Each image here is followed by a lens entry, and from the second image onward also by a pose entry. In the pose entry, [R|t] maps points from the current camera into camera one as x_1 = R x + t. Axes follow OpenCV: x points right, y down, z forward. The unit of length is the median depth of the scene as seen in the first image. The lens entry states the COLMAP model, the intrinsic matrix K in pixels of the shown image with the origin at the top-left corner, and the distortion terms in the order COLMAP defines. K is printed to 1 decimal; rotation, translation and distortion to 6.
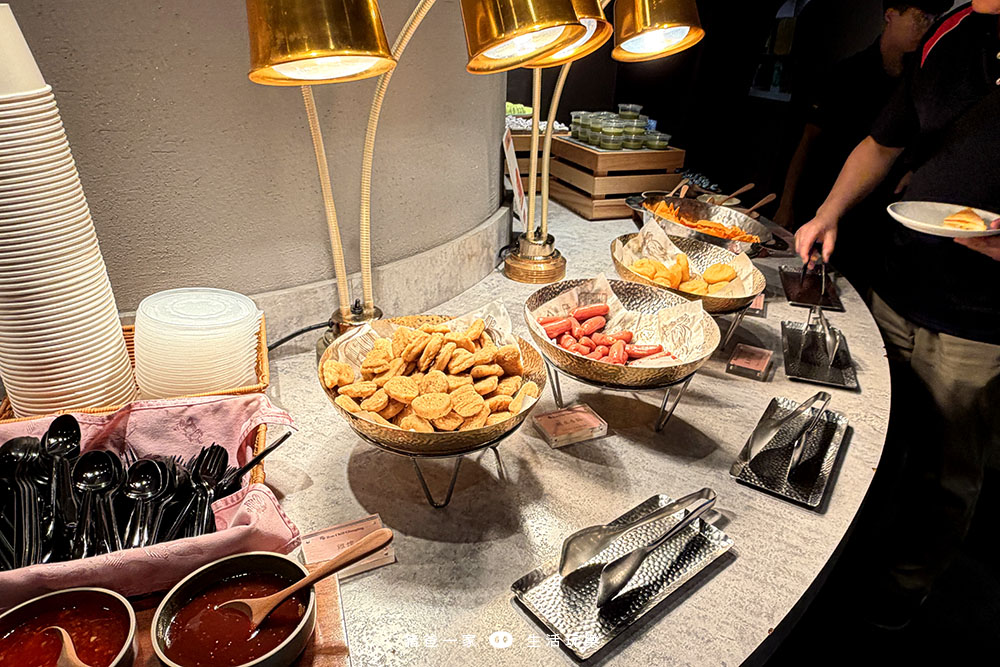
lens RADIAL K [[643.6, 0, 496.2], [0, 643.6, 335.0], [0, 0, 1]] dist [0.000074, 0.000006]
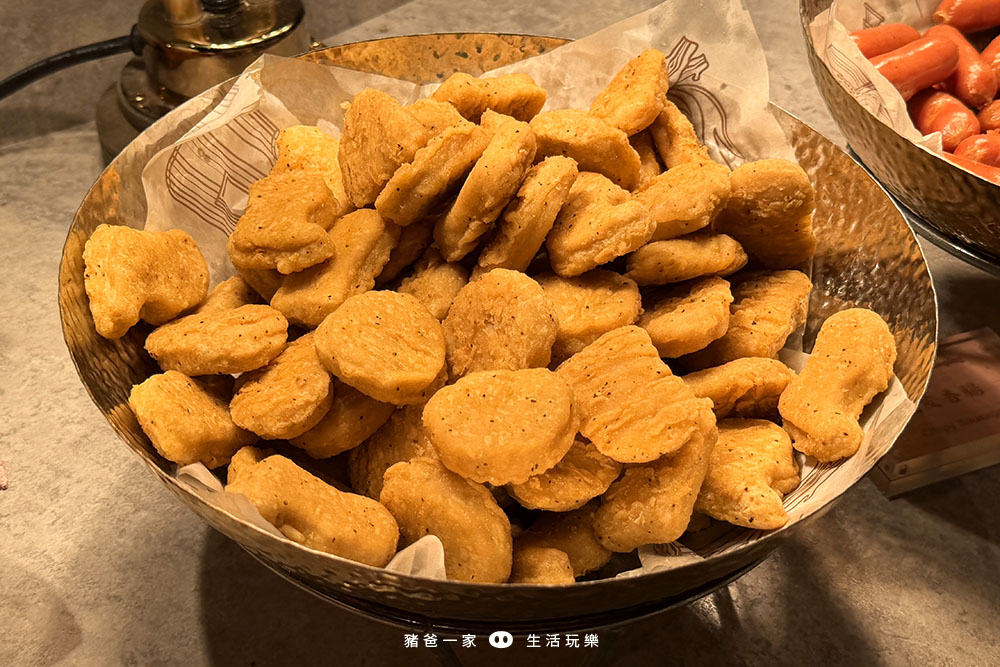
lens RADIAL K [[1398.9, 0, 501.5], [0, 1398.9, 331.2], [0, 0, 1]] dist [0.116473, 0.000000]
pose [[0.999045, 0.007624, -0.043013, -0.067279], [0.002393, 0.973623, 0.228152, -0.049164], [0.043618, -0.228037, 0.972675, 0.409075]]
